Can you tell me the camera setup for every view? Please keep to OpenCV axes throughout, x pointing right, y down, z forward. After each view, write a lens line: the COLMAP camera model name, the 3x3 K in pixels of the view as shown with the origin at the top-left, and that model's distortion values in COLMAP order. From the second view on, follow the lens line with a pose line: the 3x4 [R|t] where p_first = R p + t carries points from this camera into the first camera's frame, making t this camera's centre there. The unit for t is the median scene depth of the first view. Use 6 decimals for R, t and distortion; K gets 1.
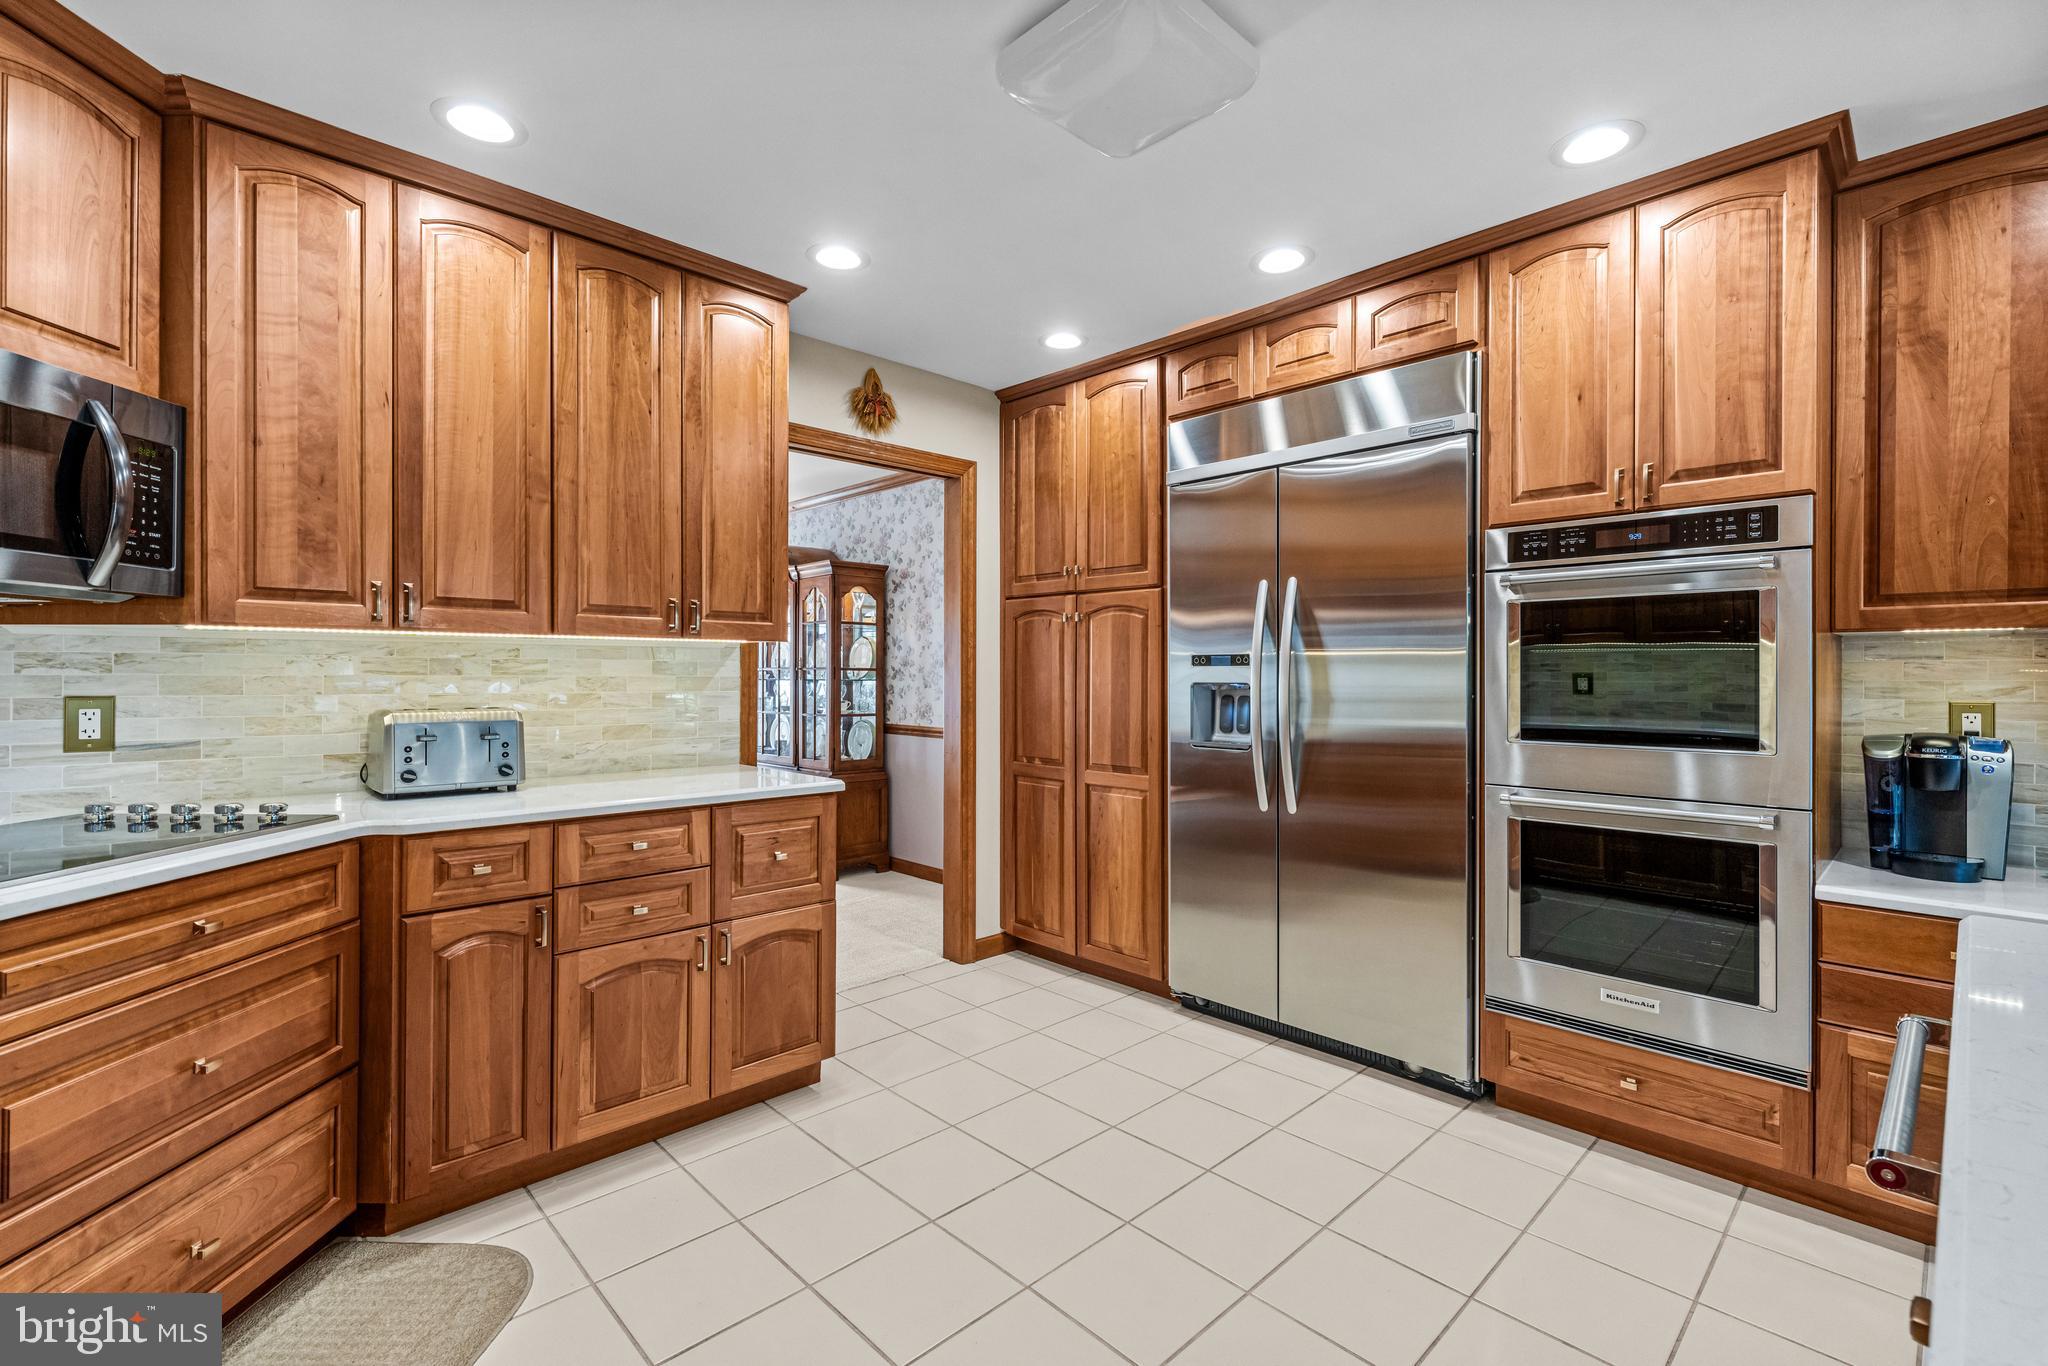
lens RADIAL K [[935.6, 0, 1043.4], [0, 935.6, 677.7], [0, 0, 1]] dist [-0.001049, 0.000537]
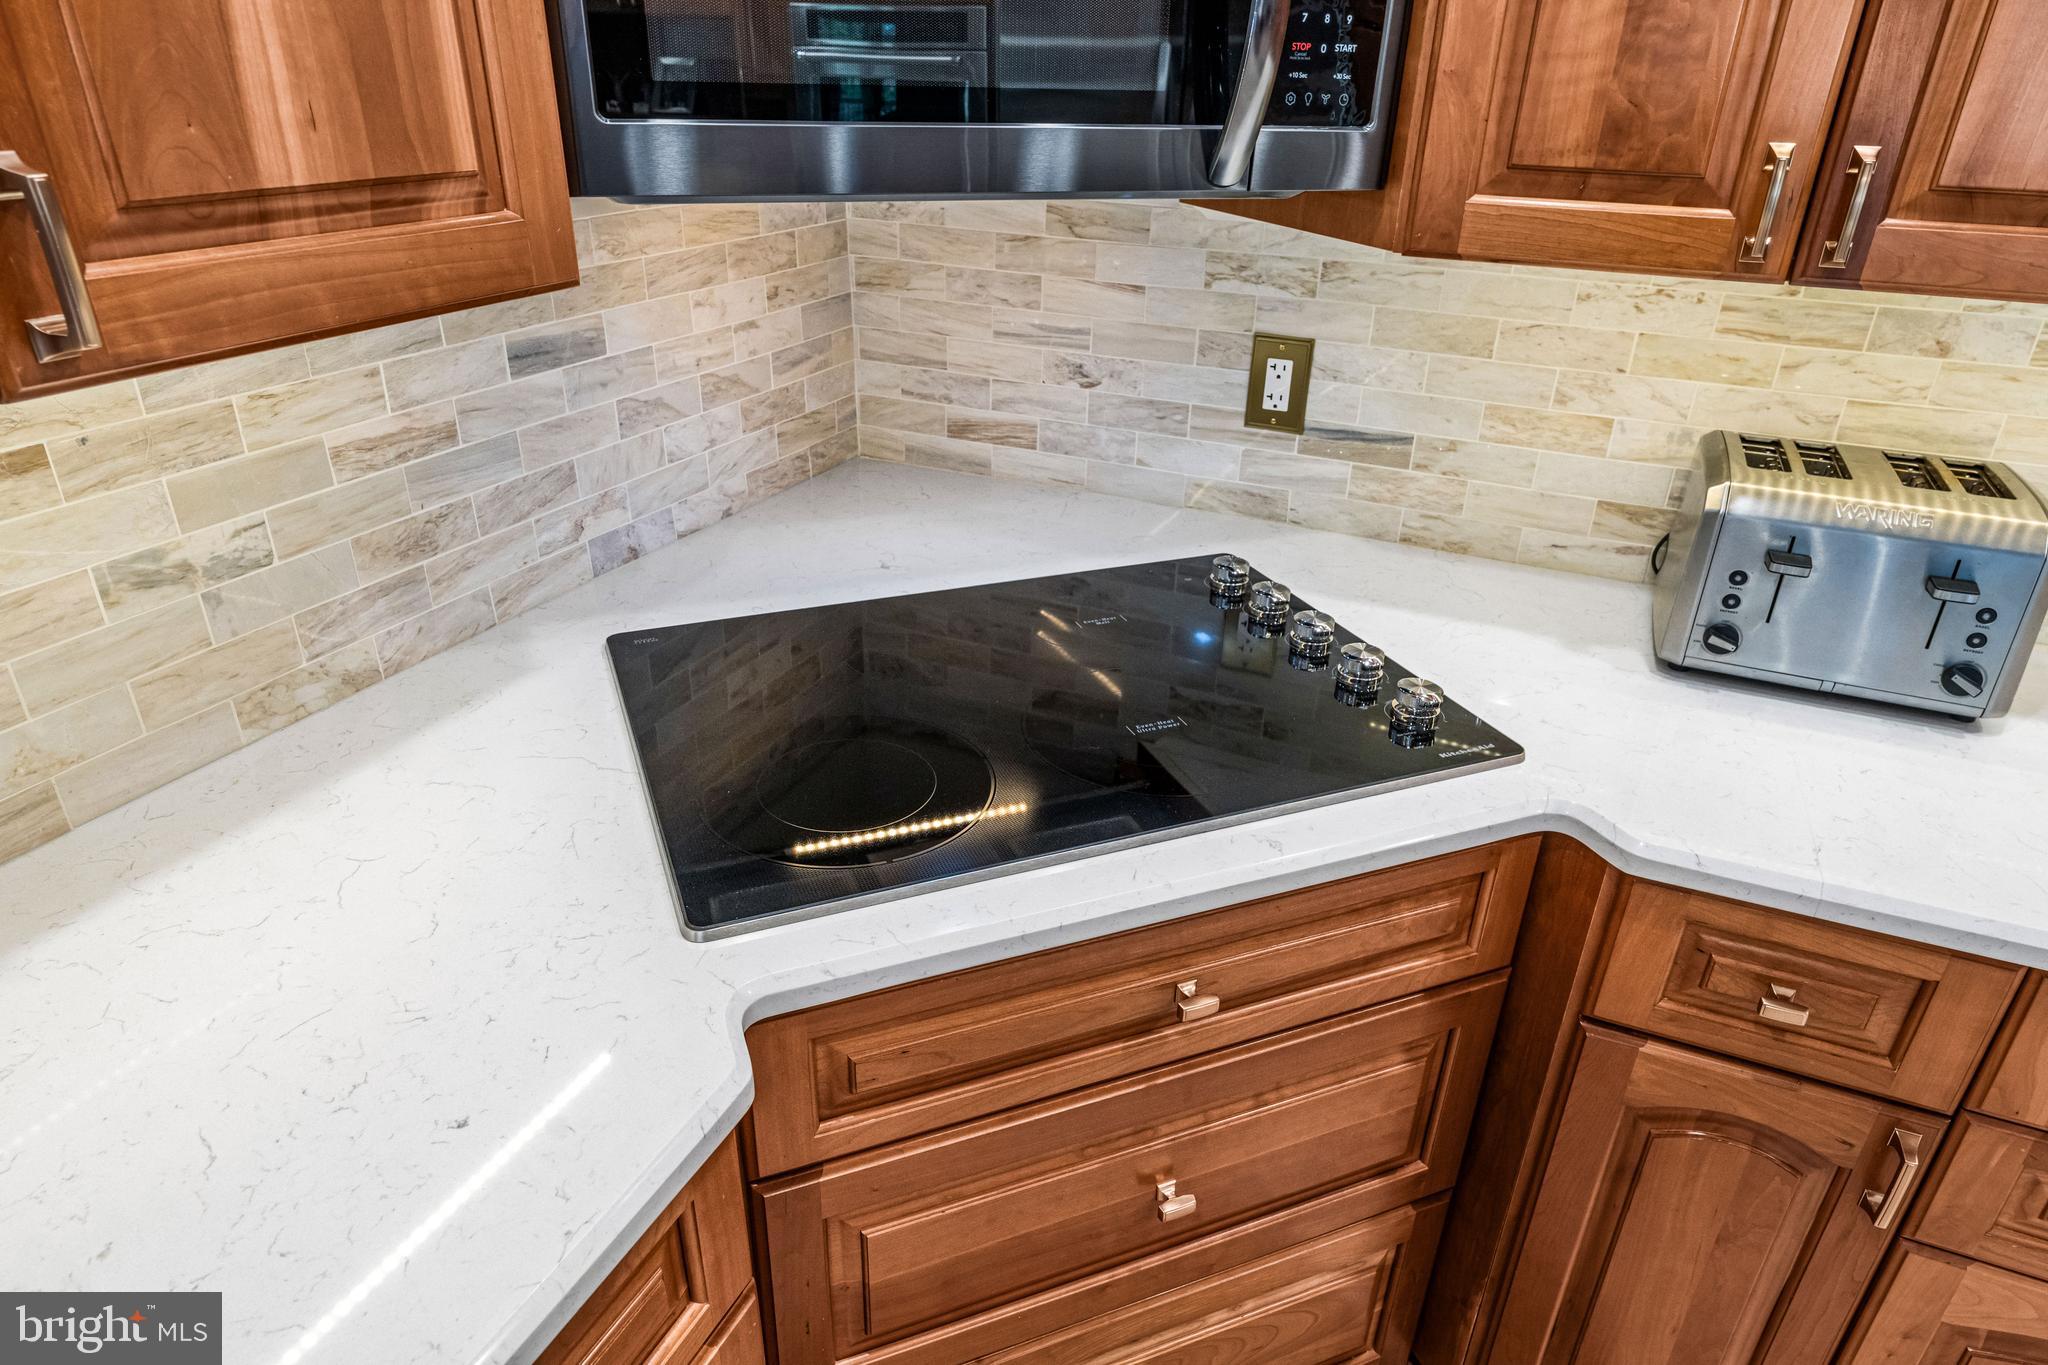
lens RADIAL K [[1241.0, 0, 1026.5], [0, 1241.0, 695.9], [0, 0, 1]] dist [-0.002131, 0.001663]
pose [[0.382469, 0.431855, -0.816834, -0.355820], [-0.014761, 0.886793, 0.461931, -0.137715], [0.923851, -0.164616, 0.345545, 0.552696]]
